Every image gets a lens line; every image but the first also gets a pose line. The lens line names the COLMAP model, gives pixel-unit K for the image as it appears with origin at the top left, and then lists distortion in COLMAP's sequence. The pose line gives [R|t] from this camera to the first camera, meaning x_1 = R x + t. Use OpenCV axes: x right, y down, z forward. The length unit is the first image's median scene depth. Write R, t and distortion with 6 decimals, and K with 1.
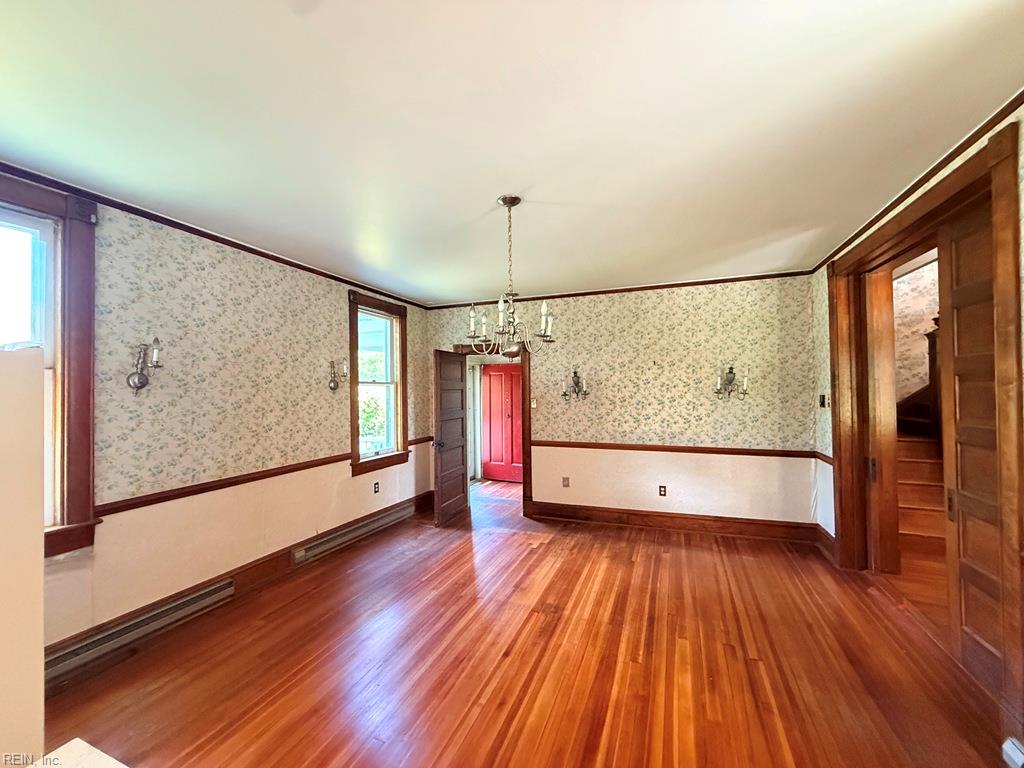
lens RADIAL K [[411.9, 0, 509.1], [0, 411.9, 383.9], [0, 0, 1]] dist [0.004361, -0.000247]
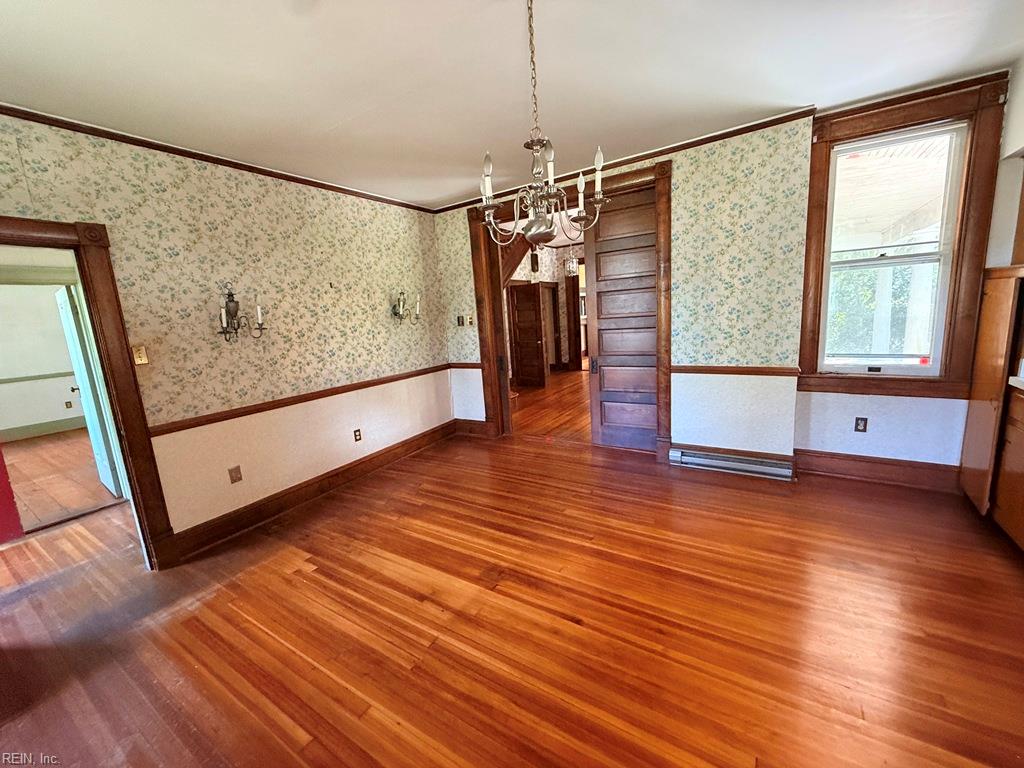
lens RADIAL K [[411.9, 0, 510.0], [0, 411.9, 384.5], [0, 0, 1]] dist [0.004361, -0.000247]
pose [[0.192586, -0.172573, 0.965986, -0.439907], [0.057821, 0.984700, 0.164389, 0.031758], [-0.979575, 0.024195, 0.199617, 0.568784]]
